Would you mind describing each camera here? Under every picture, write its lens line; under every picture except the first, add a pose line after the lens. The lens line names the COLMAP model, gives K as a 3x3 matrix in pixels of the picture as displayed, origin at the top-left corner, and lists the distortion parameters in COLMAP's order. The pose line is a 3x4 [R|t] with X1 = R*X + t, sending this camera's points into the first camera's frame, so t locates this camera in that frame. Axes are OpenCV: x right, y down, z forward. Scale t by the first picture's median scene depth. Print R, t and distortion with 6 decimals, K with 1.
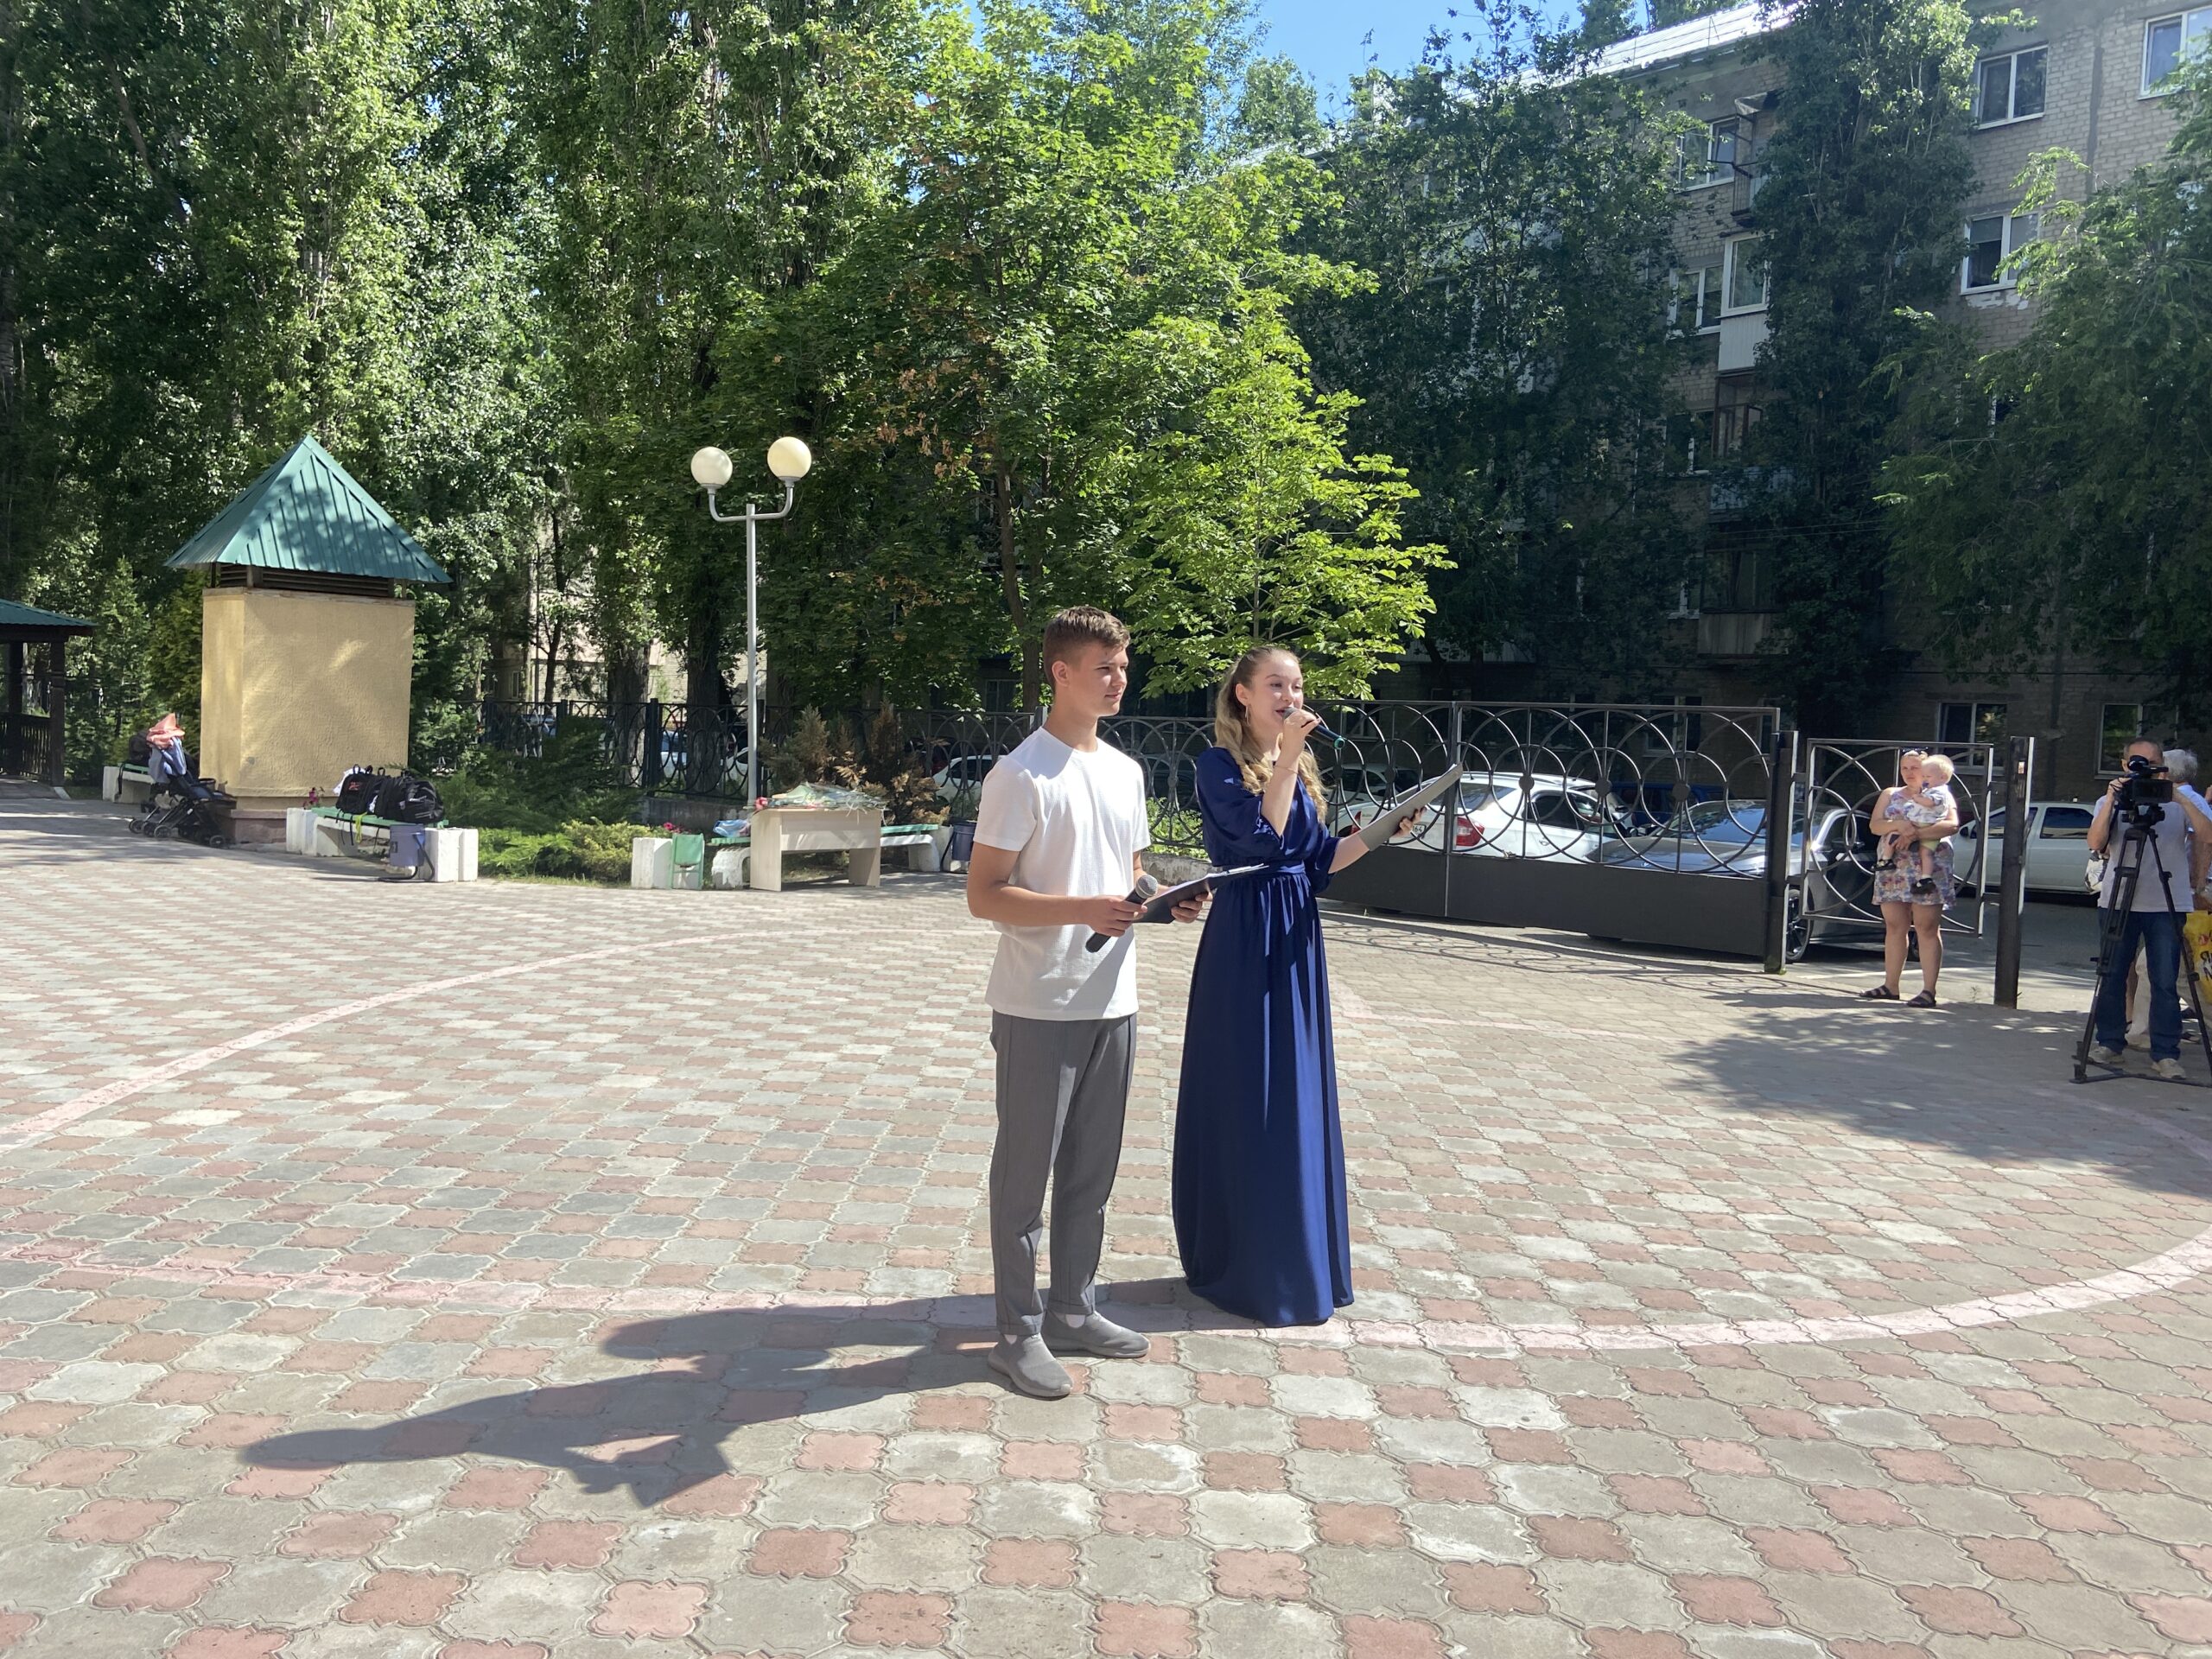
lens RADIAL K [[1675.7, 0, 1109.2], [0, 1675.7, 799.5], [0, 0, 1]] dist [0.134894, -0.182288]
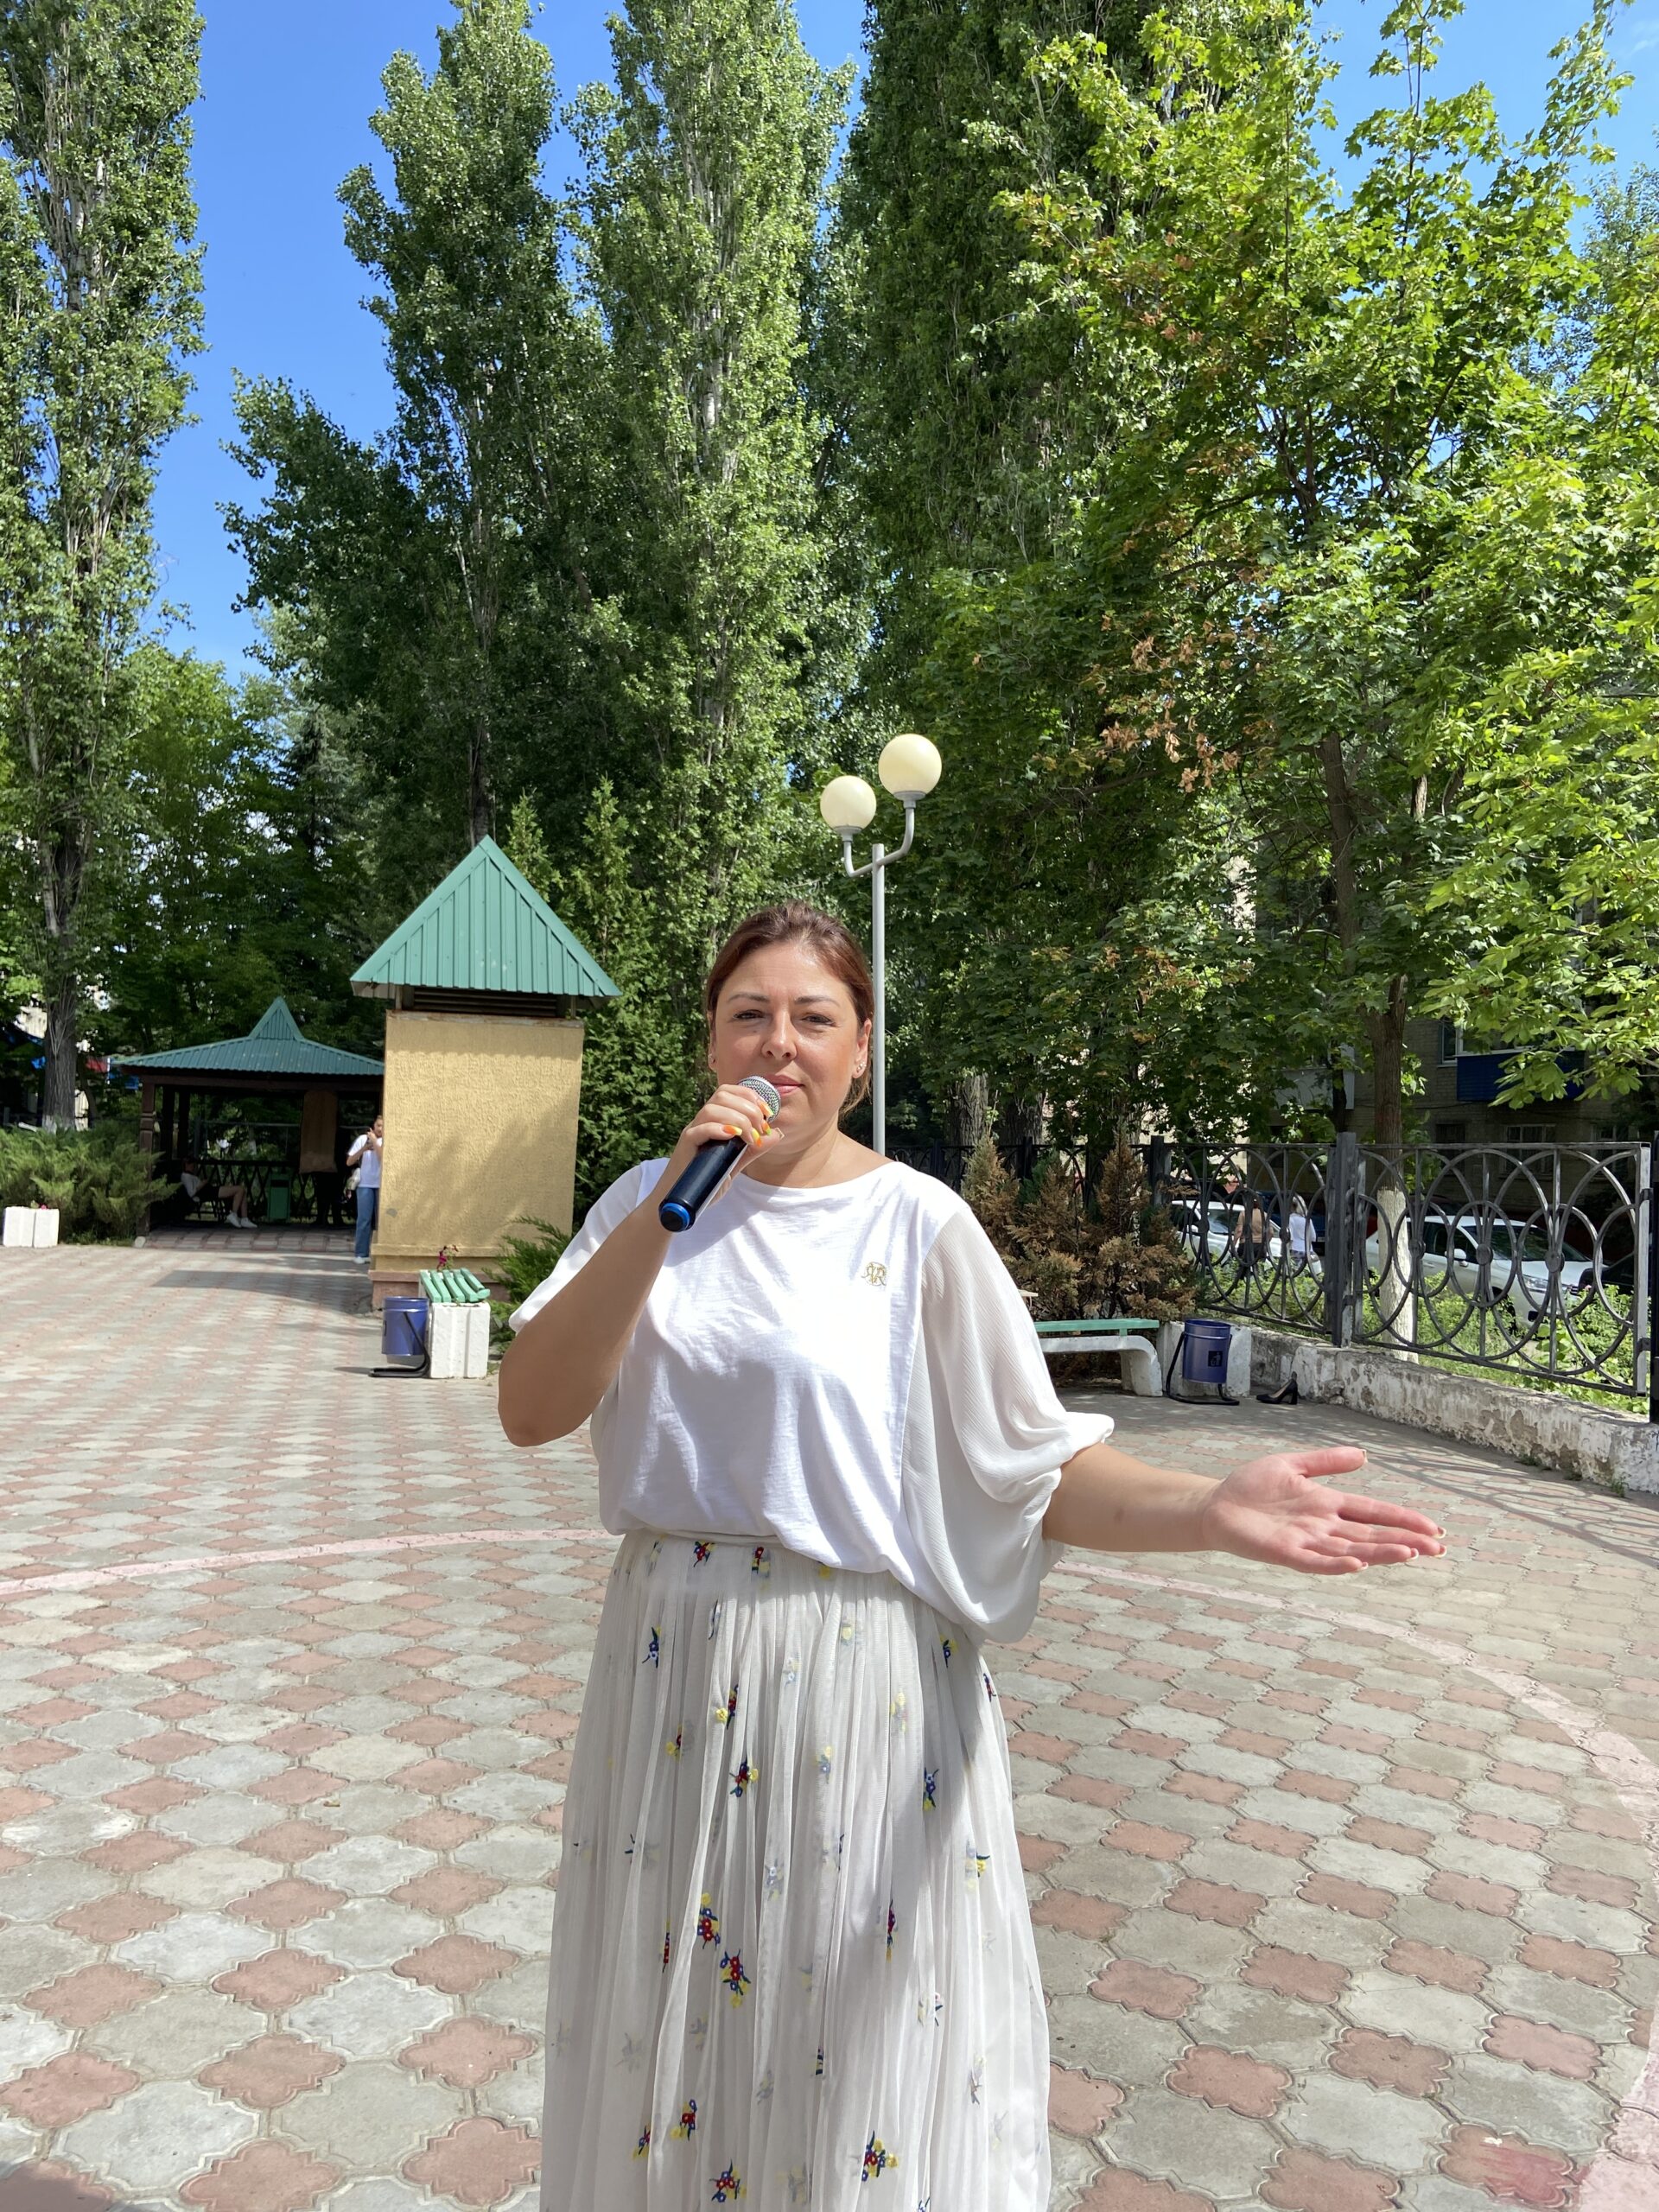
lens RADIAL K [[1675.7, 0, 829.5], [0, 1675.7, 1106.0], [0, 0, 1]] dist [0.134894, -0.182288]
pose [[0.879374, -0.023919, -0.475530, 0.087075], [-0.020060, 0.995989, -0.087193, -0.006530], [0.475708, 0.086214, 0.875368, 0.355050]]
